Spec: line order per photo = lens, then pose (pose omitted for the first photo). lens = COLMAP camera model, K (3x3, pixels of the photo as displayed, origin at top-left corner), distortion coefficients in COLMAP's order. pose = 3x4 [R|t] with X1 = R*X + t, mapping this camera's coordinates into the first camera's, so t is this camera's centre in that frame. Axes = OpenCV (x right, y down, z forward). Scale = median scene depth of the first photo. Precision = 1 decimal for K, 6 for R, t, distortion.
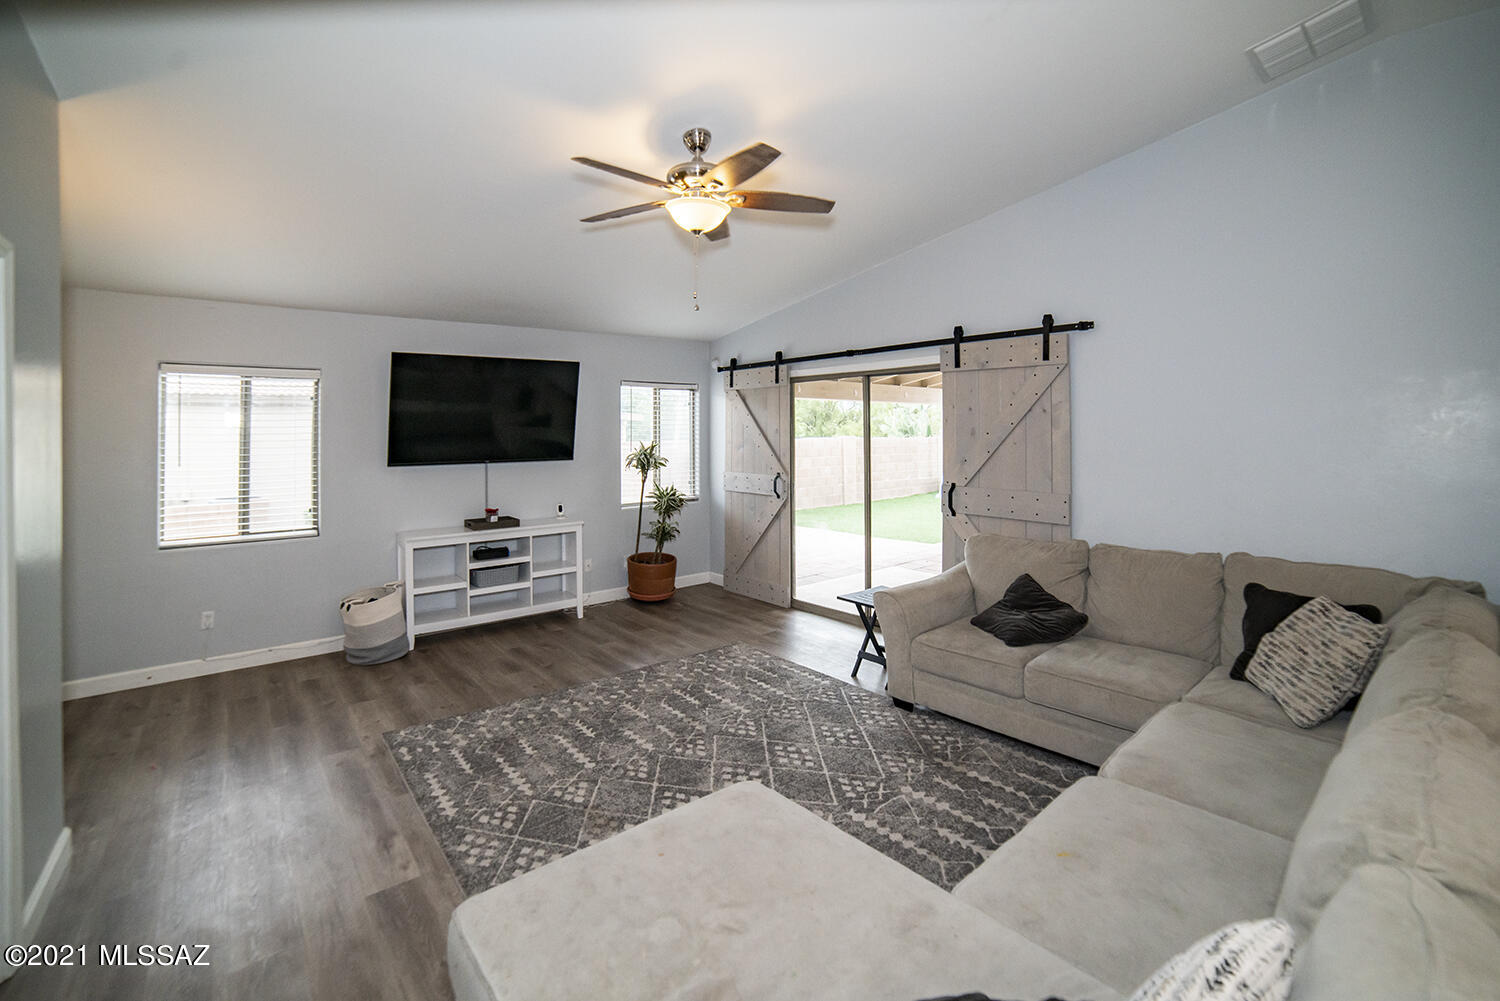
lens RADIAL K [[668.5, 0, 798.7], [0, 668.5, 436.8], [0, 0, 1]] dist [-0.108833, 0.035186]
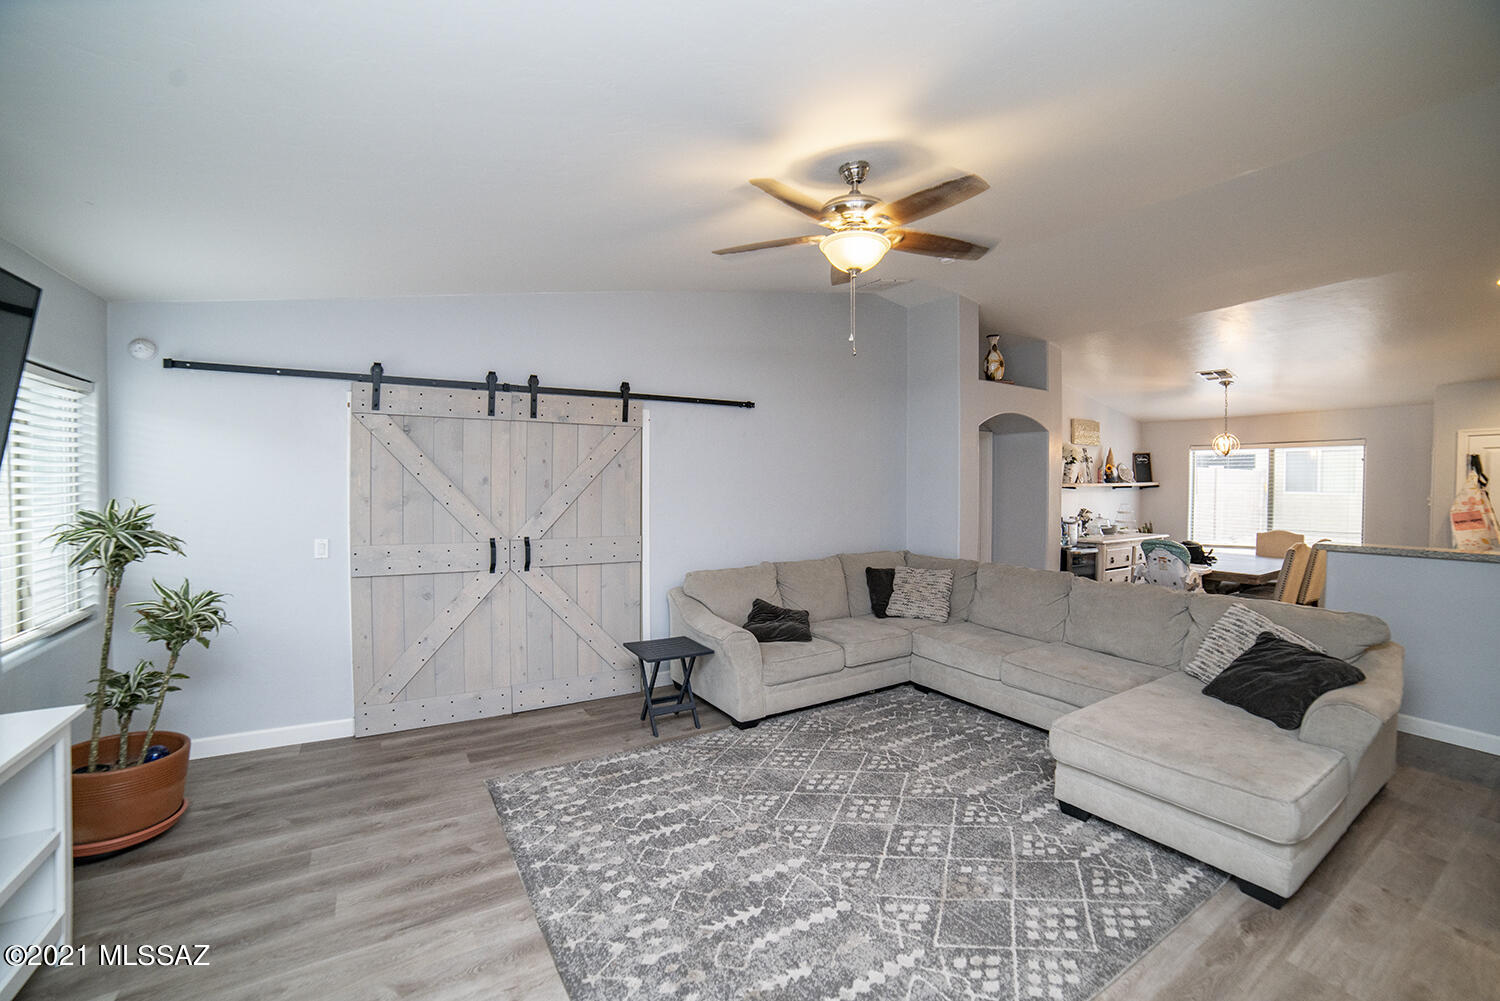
lens RADIAL K [[614.0, 0, 732.6], [0, 614.0, 500.3], [0, 0, 1]] dist [-0.084583, 0.024018]
pose [[0.189892, -0.016027, 0.981674, -0.862121], [0.000392, 0.999868, 0.016248, 0.004272], [-0.981805, -0.002700, 0.189873, 0.821587]]
